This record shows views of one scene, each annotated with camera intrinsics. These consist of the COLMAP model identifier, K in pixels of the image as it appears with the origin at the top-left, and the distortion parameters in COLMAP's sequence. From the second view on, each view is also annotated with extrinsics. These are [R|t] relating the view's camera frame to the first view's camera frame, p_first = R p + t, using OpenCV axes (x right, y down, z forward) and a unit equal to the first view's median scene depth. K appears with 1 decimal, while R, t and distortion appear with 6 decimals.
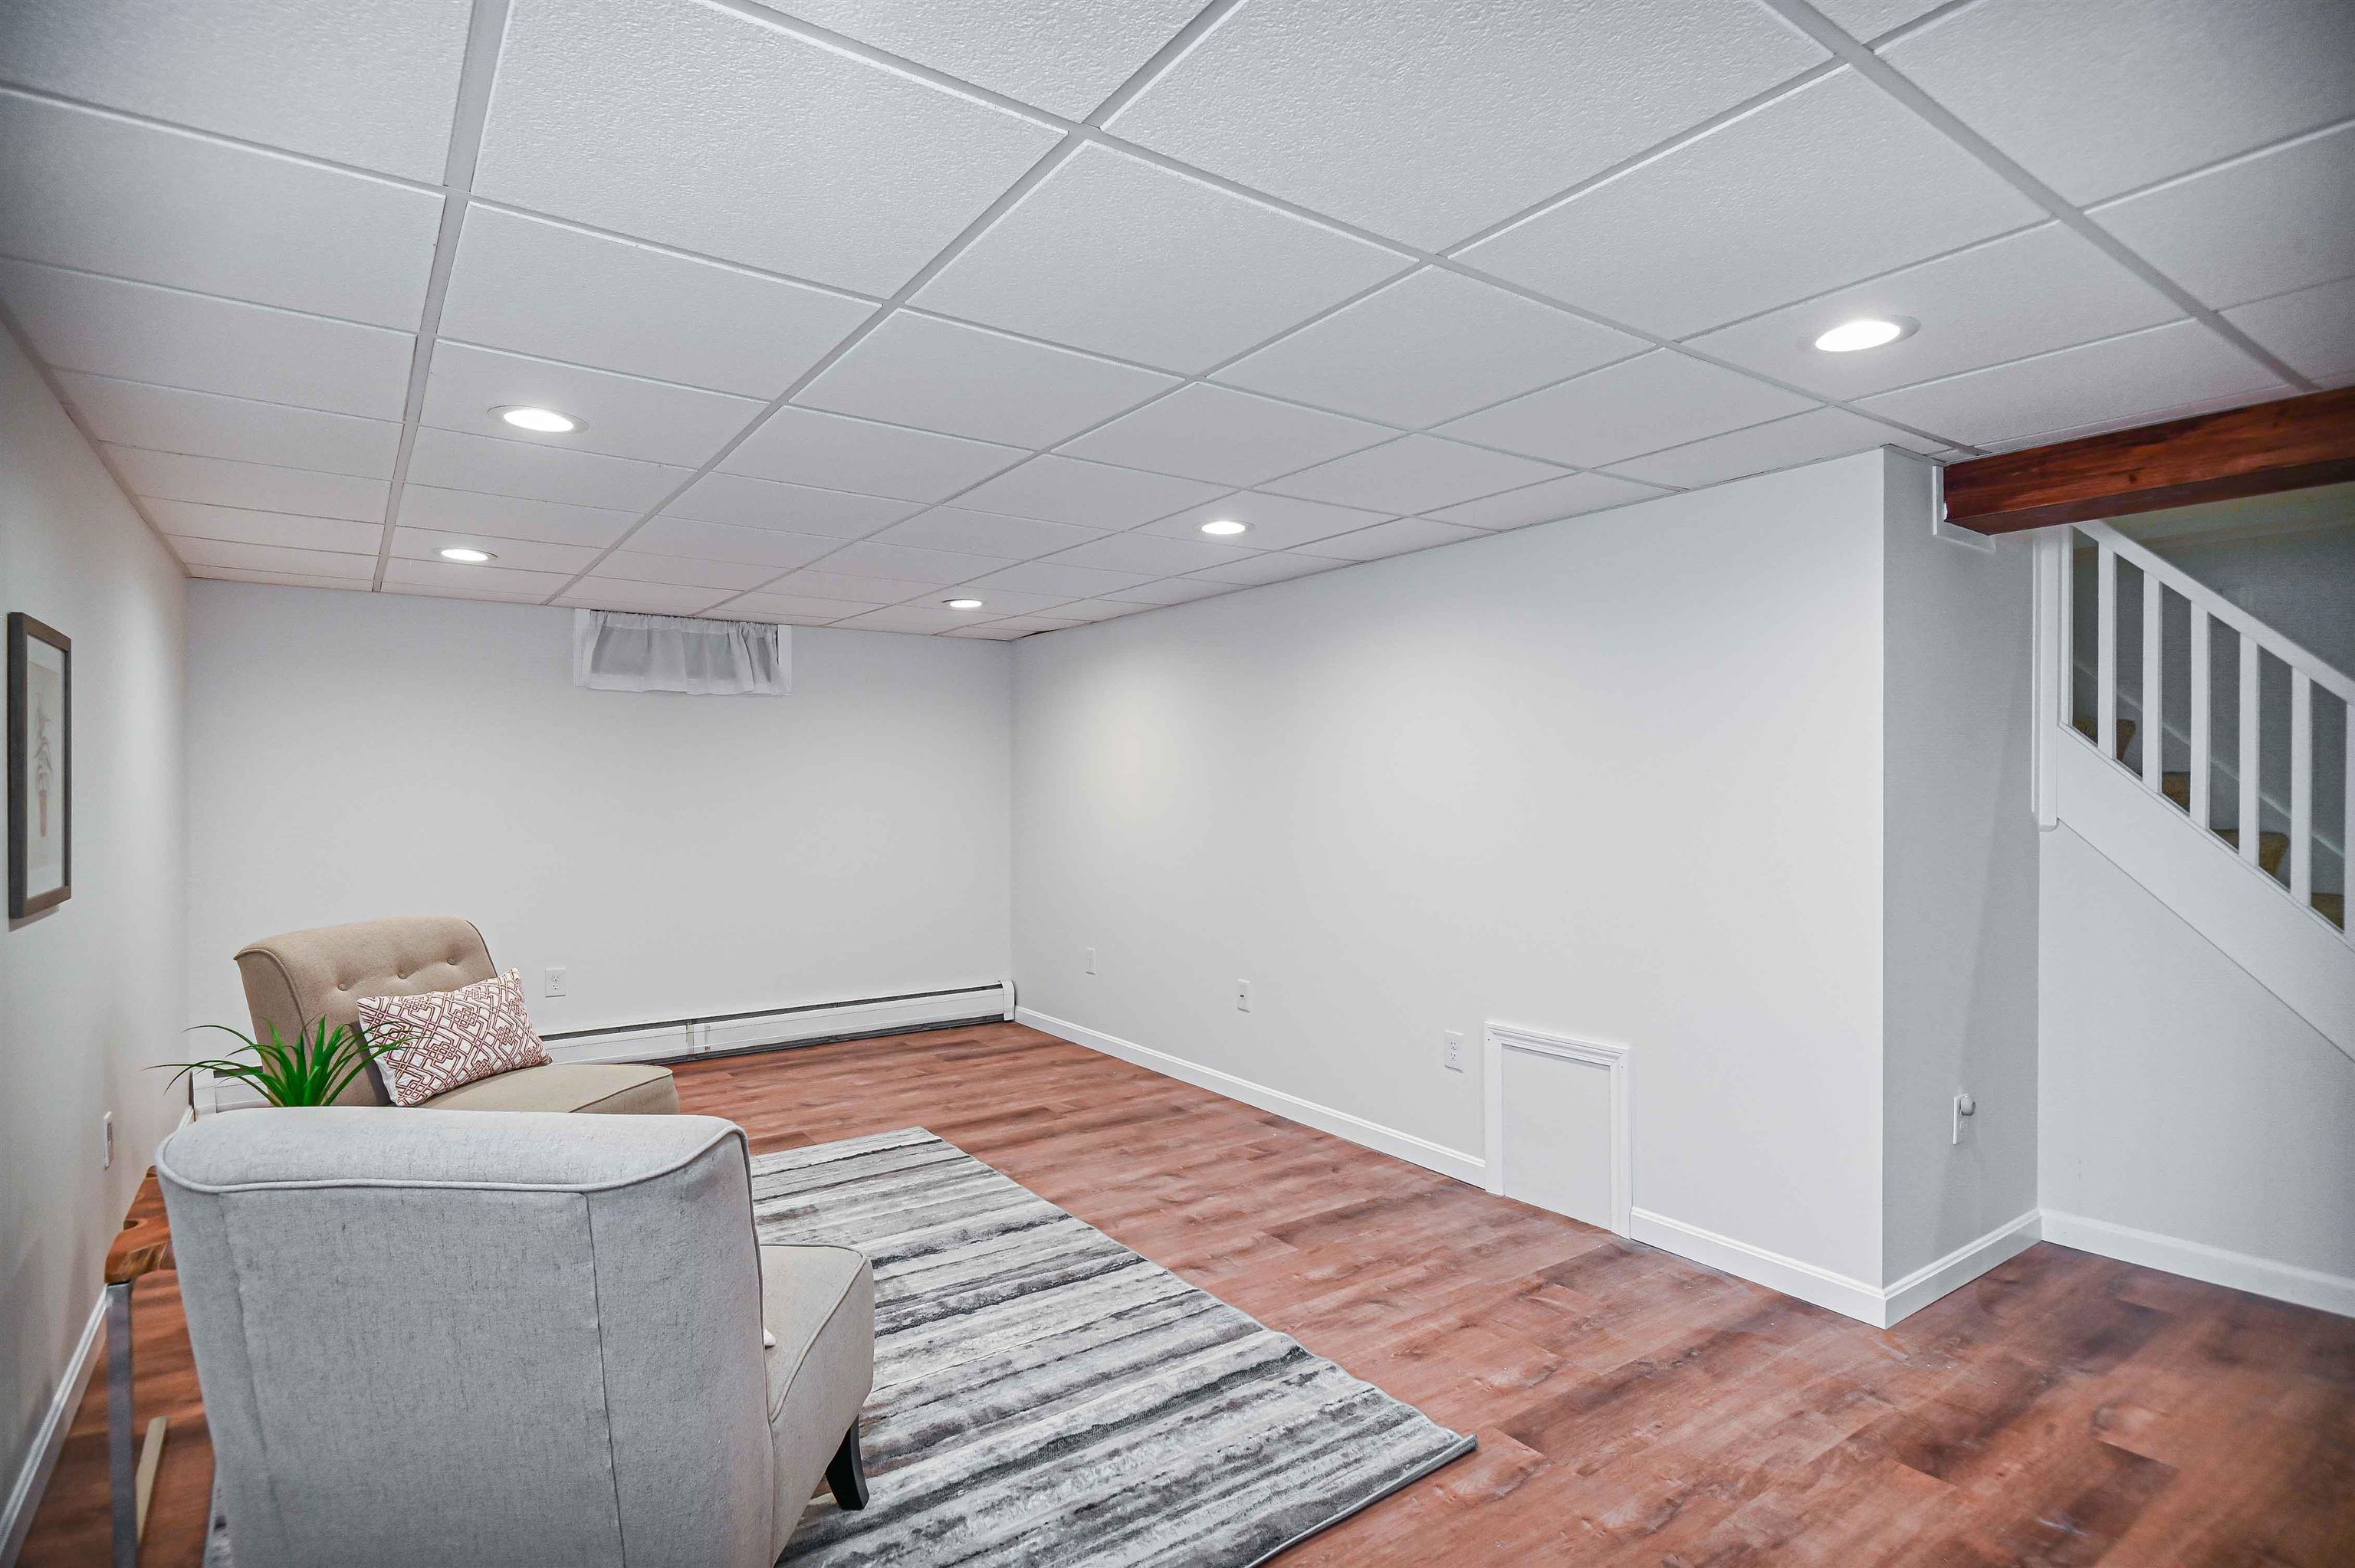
lens RADIAL K [[1144.5, 0, 1159.7], [0, 1144.5, 793.1], [0, 0, 1]] dist [0.016686, -0.023946]
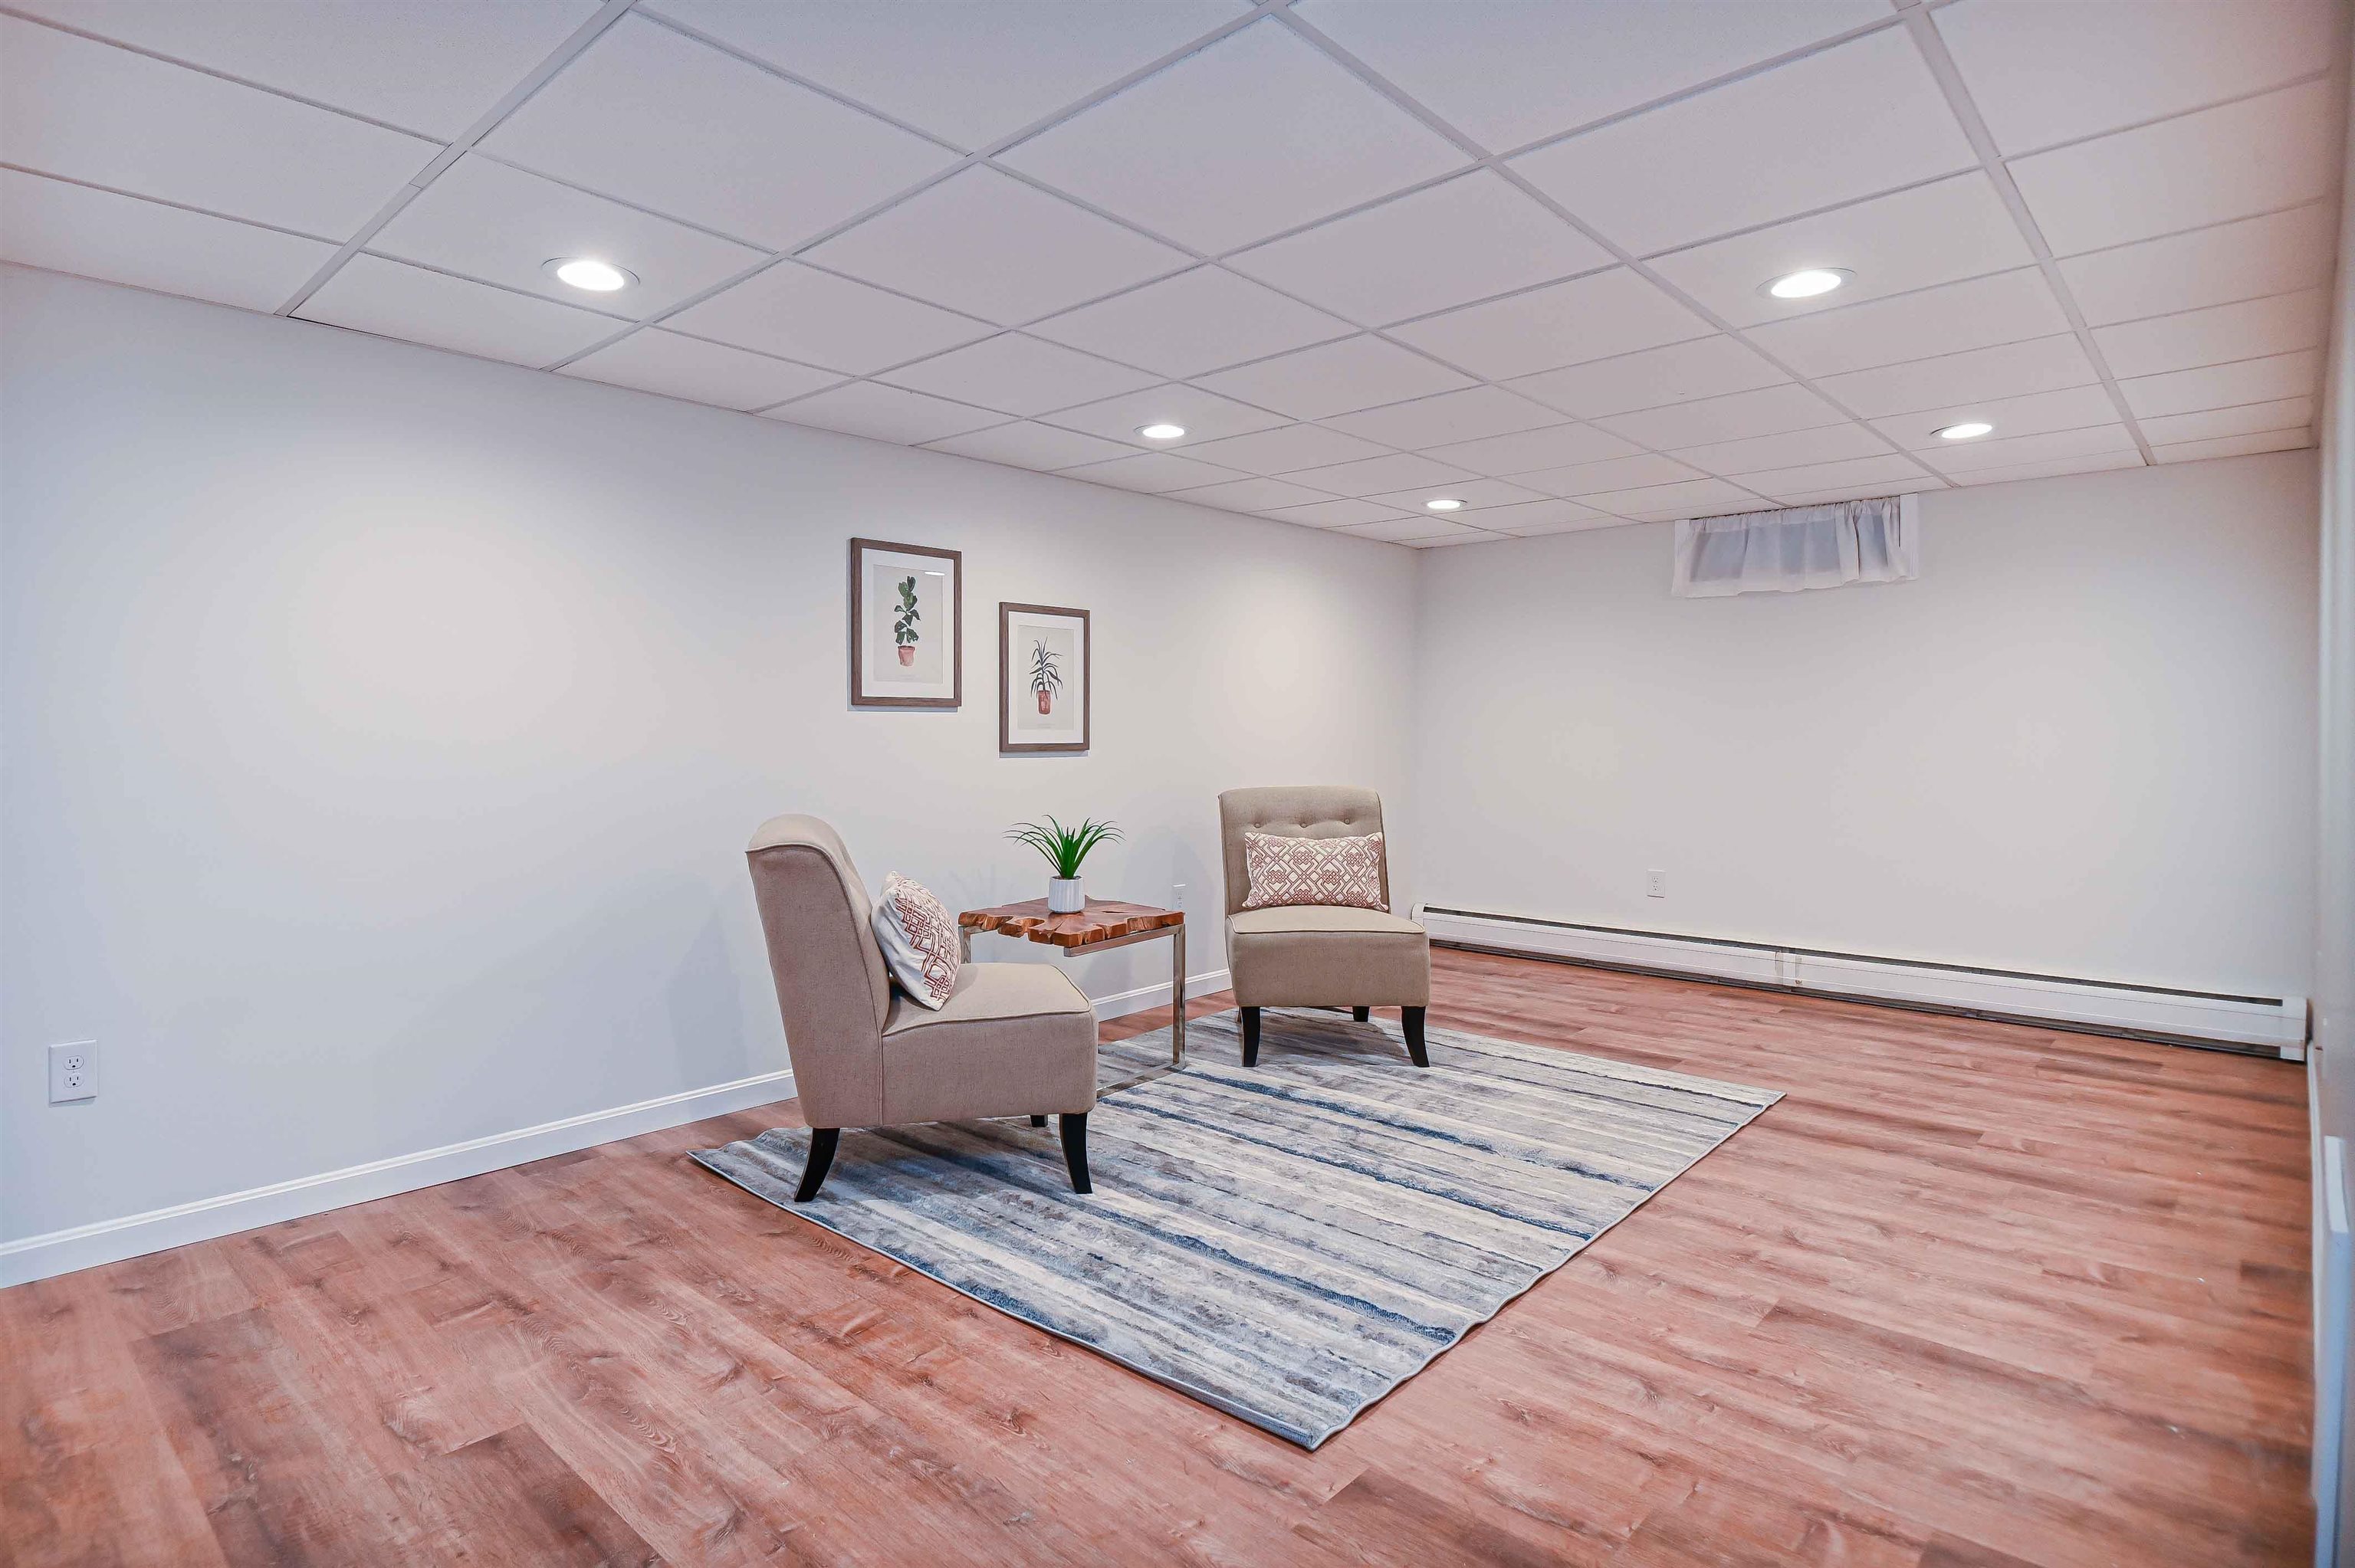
lens RADIAL K [[1239.6, 0, 1132.8], [0, 1239.6, 746.0], [0, 0, 1]] dist [0.022537, -0.032438]
pose [[0.206414, 0.015012, -0.978350, 0.769461], [-0.005444, 0.999884, 0.014194, 0.042673], [0.978450, 0.002396, 0.206472, 0.485299]]
